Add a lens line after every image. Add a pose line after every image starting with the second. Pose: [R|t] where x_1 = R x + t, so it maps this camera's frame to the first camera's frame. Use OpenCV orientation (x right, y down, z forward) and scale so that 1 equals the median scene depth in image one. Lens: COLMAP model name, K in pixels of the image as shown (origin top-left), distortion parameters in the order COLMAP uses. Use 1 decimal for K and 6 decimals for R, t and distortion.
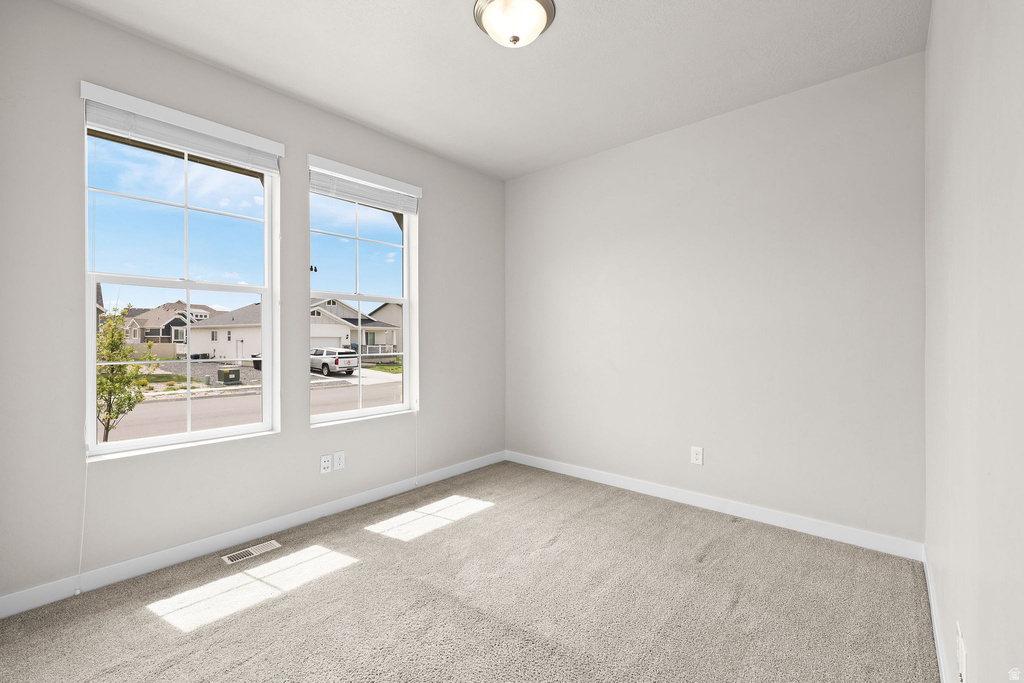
lens RADIAL K [[430.6, 0, 510.0], [0, 430.6, 339.6], [0, 0, 1]] dist [-0.000412, -0.000127]
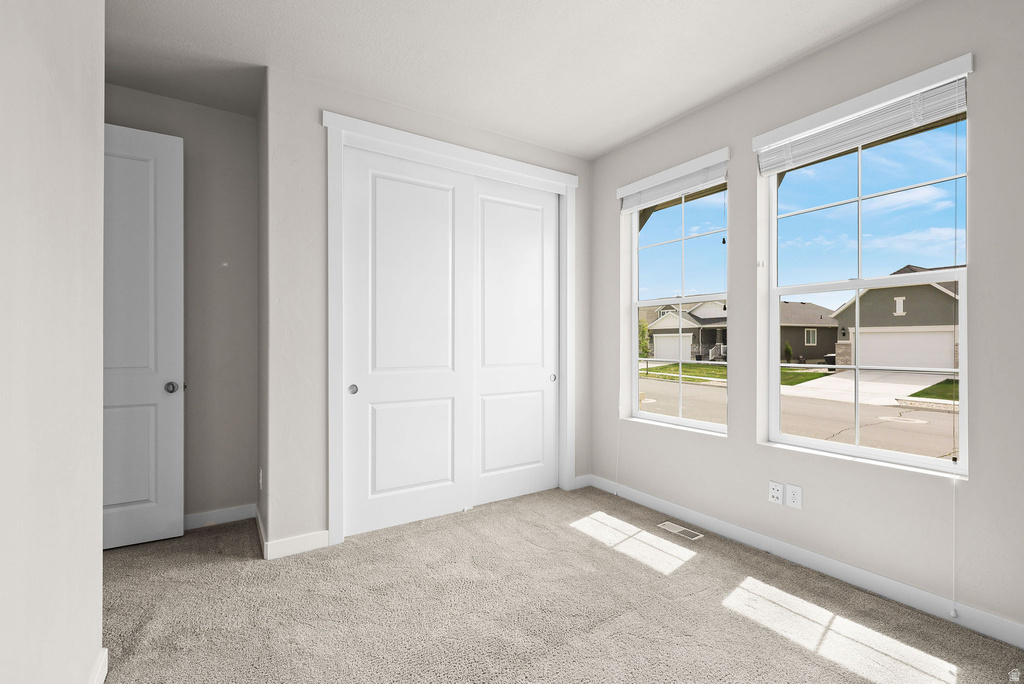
lens RADIAL K [[457.9, 0, 507.1], [0, 457.9, 339.7], [0, 0, 1]] dist [0.000091, 0.001031]
pose [[-0.274333, -0.003114, -0.961630, 0.663825], [0.001824, 0.999991, -0.003758, -0.008519], [0.961633, -0.002785, -0.274325, 0.853783]]
